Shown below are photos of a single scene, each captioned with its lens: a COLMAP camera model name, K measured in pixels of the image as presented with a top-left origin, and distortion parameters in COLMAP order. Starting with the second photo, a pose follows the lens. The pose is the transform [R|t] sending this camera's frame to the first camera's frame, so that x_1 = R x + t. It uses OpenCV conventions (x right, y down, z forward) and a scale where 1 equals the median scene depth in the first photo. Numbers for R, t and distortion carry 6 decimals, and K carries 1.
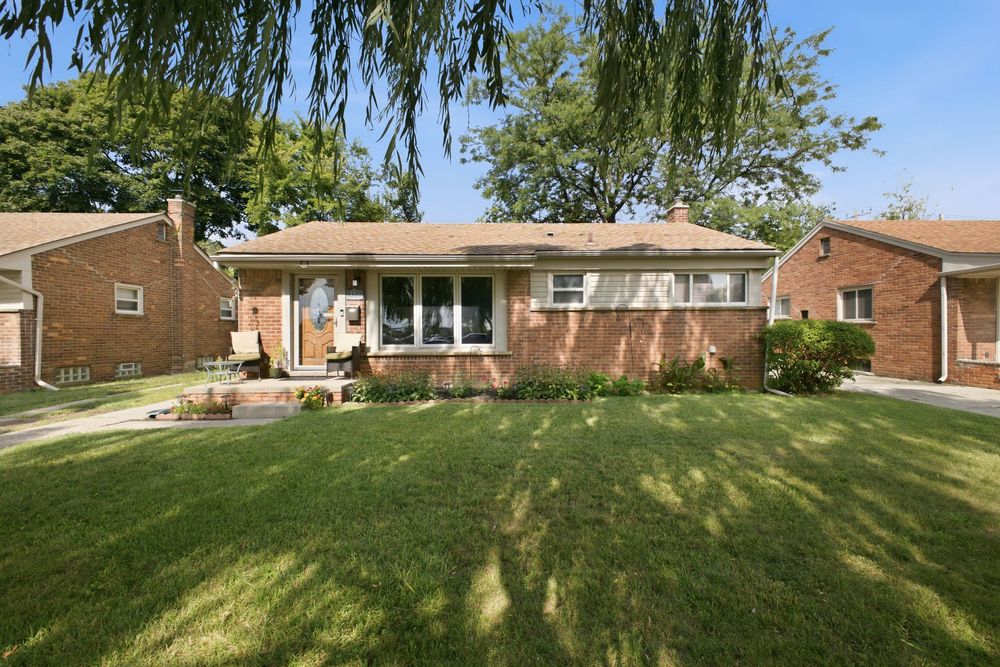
lens RADIAL K [[409.4, 0, 502.7], [0, 409.4, 338.1], [0, 0, 1]] dist [0.007944, -0.000666]
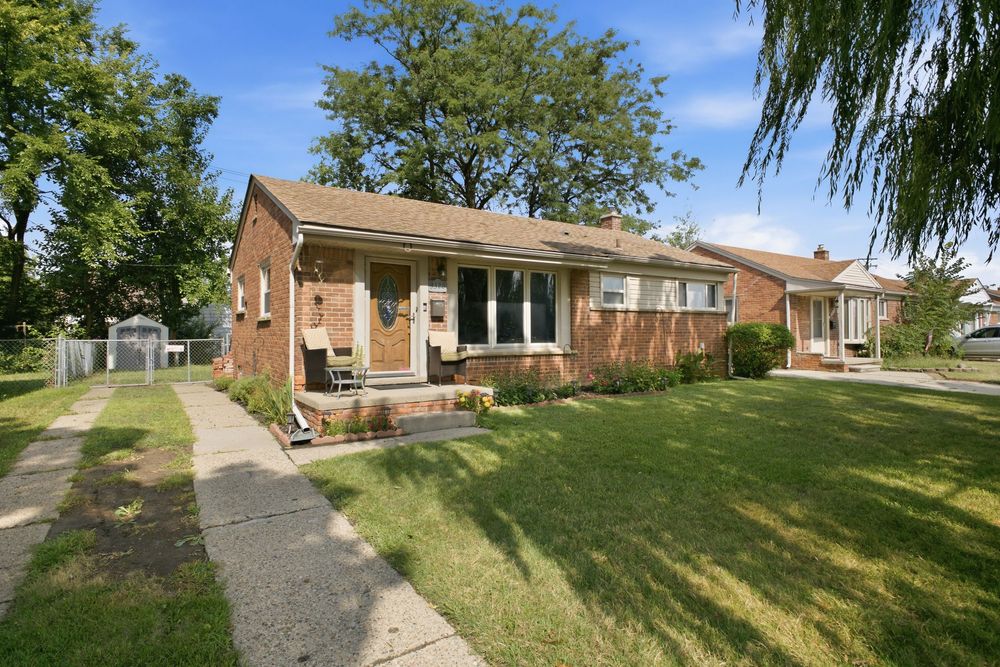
lens RADIAL K [[524.5, 0, 500.0], [0, 524.5, 333.5], [0, 0, 1]] dist [-0.000362, -0.000174]
pose [[0.843384, 0.002354, 0.537305, -0.823209], [0.005697, 0.999895, -0.013323, 0.008086], [-0.537280, 0.014297, 0.843283, 0.009545]]
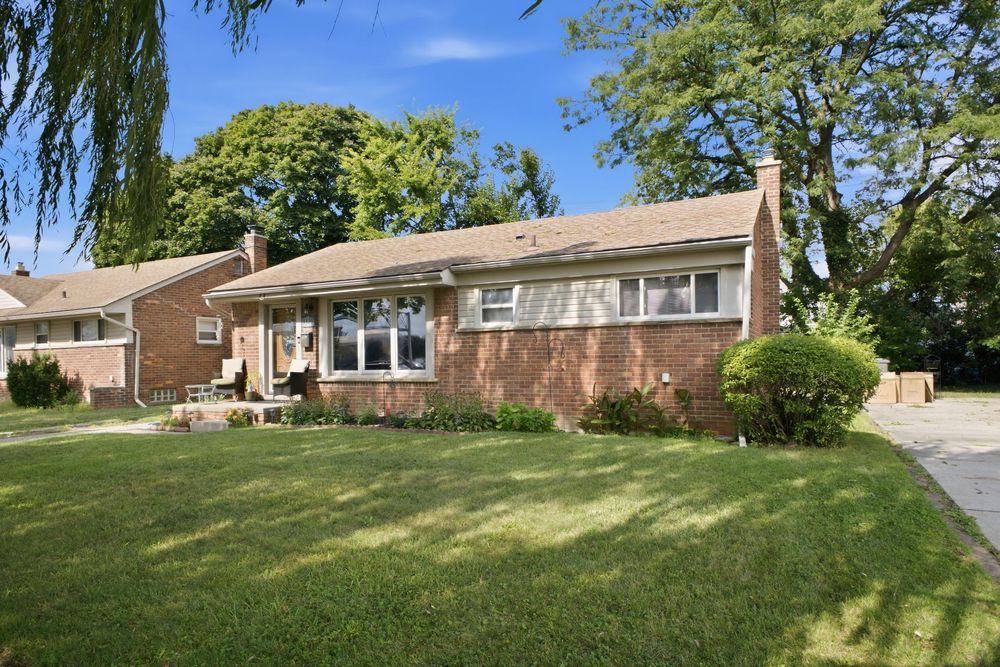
lens RADIAL K [[591.0, 0, 500.8], [0, 591.0, 369.4], [0, 0, 1]] dist [0.002465, 0.000243]
pose [[0.888112, -0.001103, -0.459625, 0.736231], [0.006417, 0.999929, 0.010000, 0.001037], [0.459582, -0.011830, 0.888057, -0.095775]]
